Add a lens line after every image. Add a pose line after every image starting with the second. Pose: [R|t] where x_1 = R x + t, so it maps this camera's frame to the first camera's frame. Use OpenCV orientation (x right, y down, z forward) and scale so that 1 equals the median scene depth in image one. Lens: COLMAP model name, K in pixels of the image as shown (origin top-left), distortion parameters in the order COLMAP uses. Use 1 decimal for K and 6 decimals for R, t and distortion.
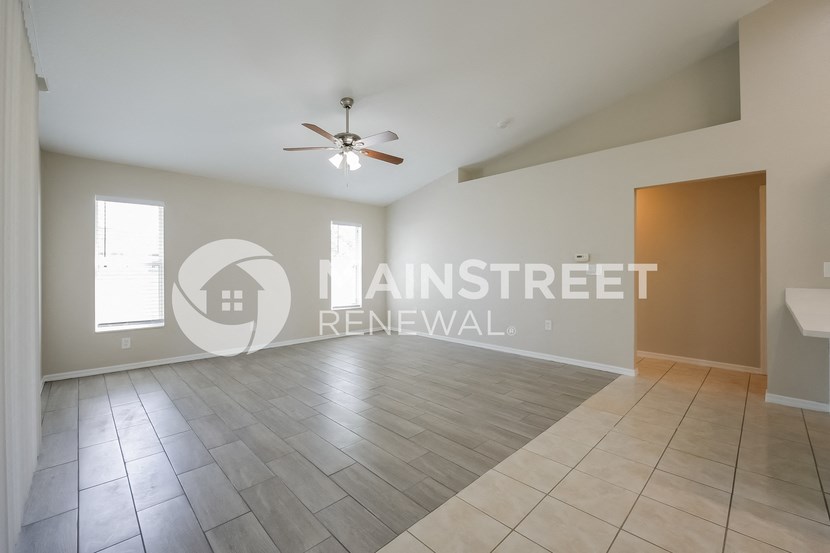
lens RADIAL K [[342.5, 0, 410.7], [0, 342.5, 275.1], [0, 0, 1]] dist [0.002527, 0.000062]
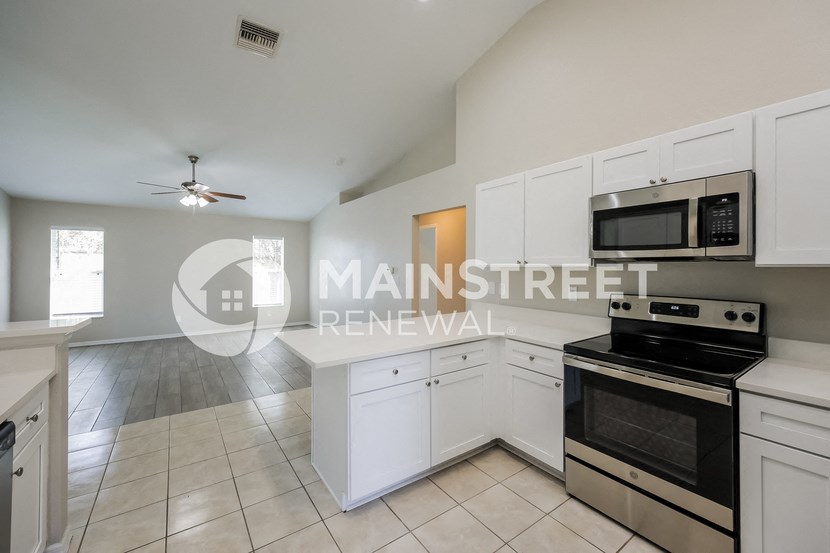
lens RADIAL K [[342.5, 0, 416.6], [0, 342.5, 271.4], [0, 0, 1]] dist [0.002527, 0.000062]
pose [[0.986379, 0.010542, -0.164153, 0.779805], [-0.010492, 0.999944, 0.001177, -0.052959], [0.164156, 0.000562, 0.986434, -0.176213]]
